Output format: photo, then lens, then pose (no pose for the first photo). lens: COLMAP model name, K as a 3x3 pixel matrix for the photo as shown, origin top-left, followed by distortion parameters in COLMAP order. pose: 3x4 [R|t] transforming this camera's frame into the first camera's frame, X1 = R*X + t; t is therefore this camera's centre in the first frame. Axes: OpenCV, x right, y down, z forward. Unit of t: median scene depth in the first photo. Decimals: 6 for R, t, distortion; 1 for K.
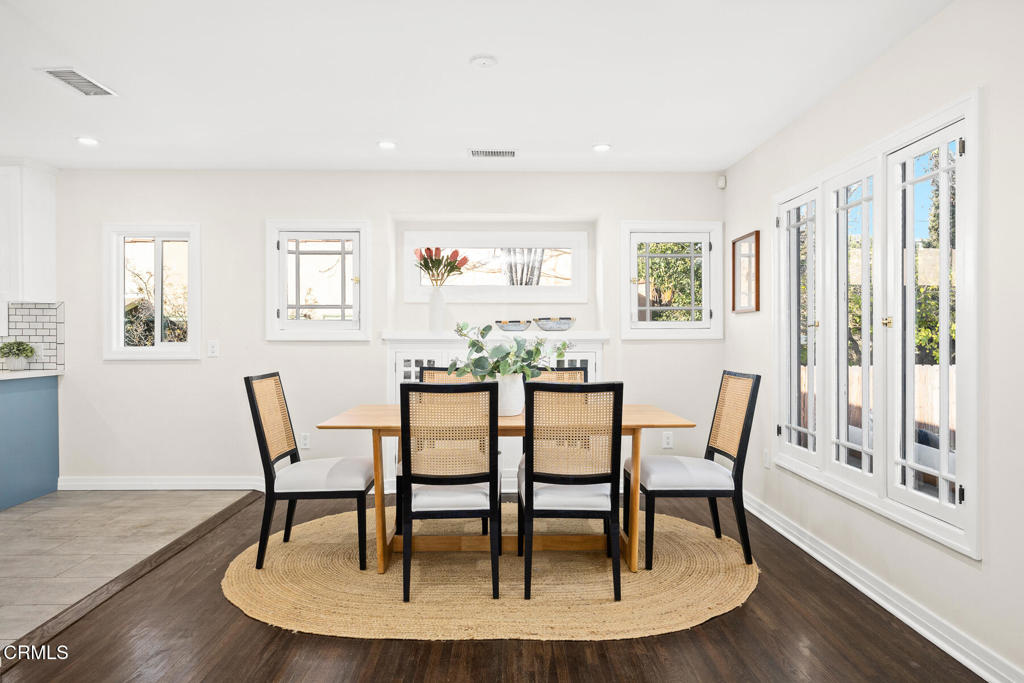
lens RADIAL K [[622.1, 0, 512.2], [0, 622.1, 340.6], [0, 0, 1]] dist [-0.000036, -0.000026]
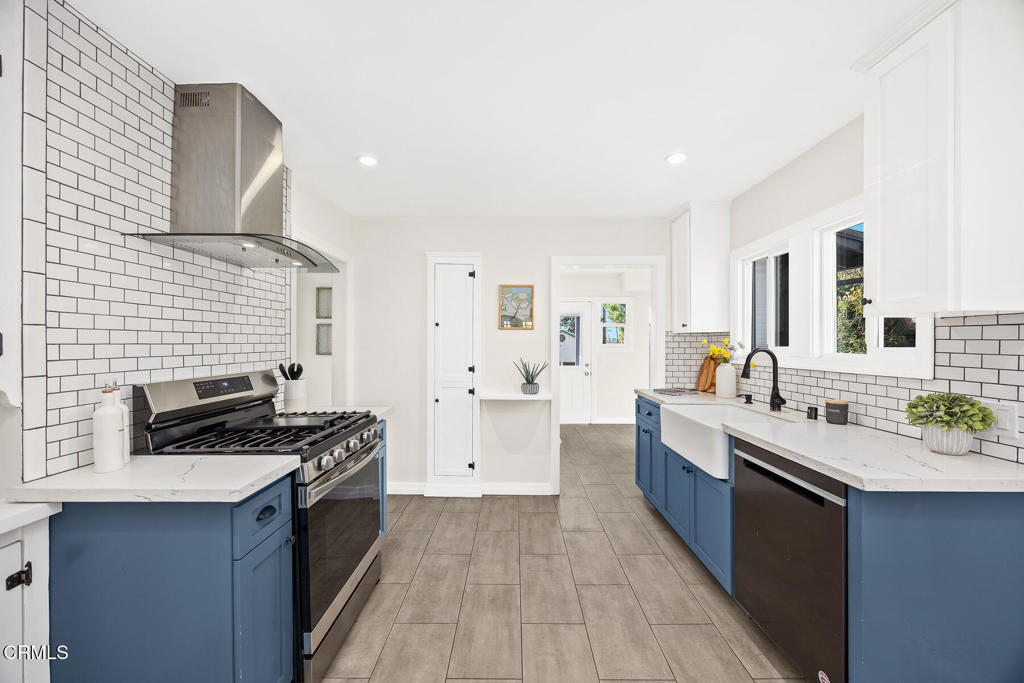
lens RADIAL K [[395.0, 0, 511.8], [0, 395.0, 341.5], [0, 0, 1]] dist [-0.000962, -0.000101]
pose [[-0.012070, 0.003079, -0.999922, -0.470116], [-0.001450, 0.999994, 0.003097, -0.039992], [0.999926, 0.001487, -0.012065, 0.644496]]
